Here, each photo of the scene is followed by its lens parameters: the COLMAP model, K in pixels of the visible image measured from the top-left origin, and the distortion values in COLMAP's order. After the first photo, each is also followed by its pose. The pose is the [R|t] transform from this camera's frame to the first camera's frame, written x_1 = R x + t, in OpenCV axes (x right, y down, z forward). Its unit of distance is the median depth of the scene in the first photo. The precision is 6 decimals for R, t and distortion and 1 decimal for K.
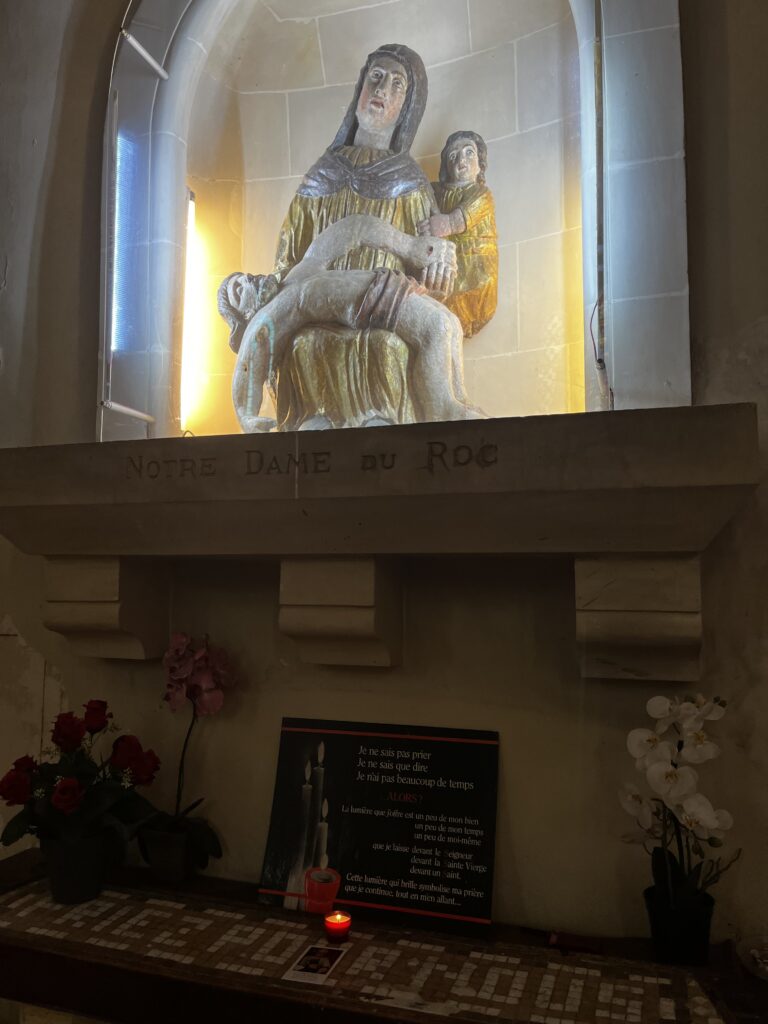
lens RADIAL K [[781.1, 0, 385.6], [0, 781.1, 518.3], [0, 0, 1]] dist [0.076173, -0.114544]
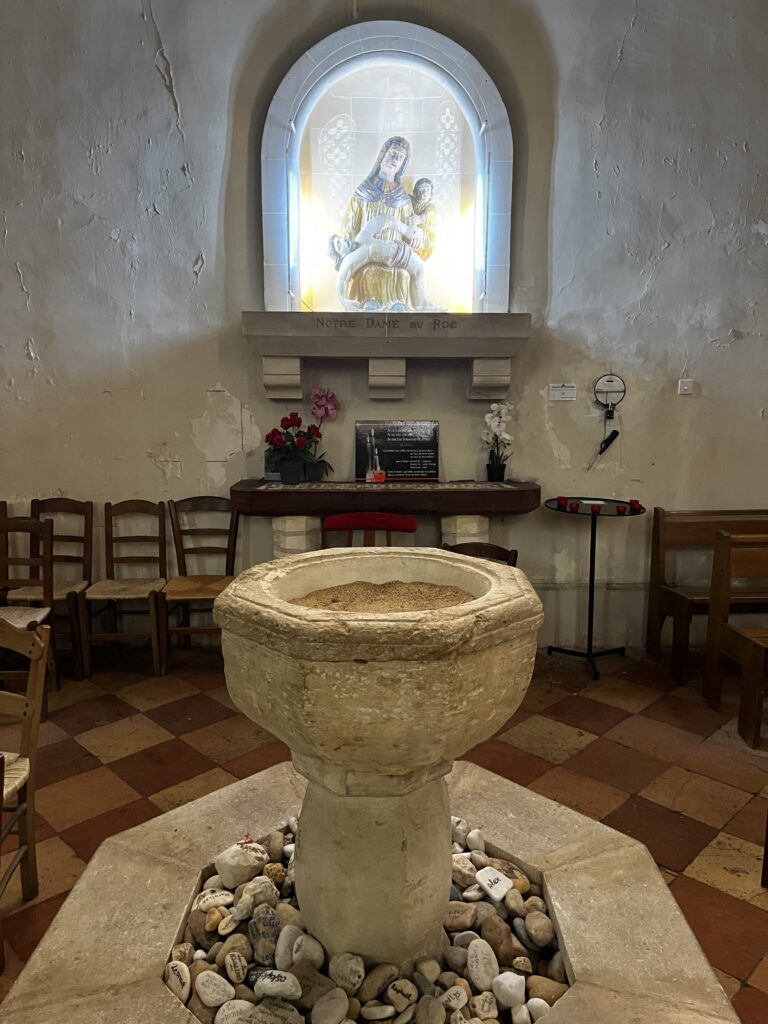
lens RADIAL K [[781.1, 0, 385.6], [0, 781.1, 518.3], [0, 0, 1]] dist [0.076173, -0.114544]
pose [[0.942795, -0.058030, 0.328283, -0.965234], [-0.024909, 0.969718, 0.242953, -0.069049], [-0.332441, -0.237232, 0.912800, -1.574413]]
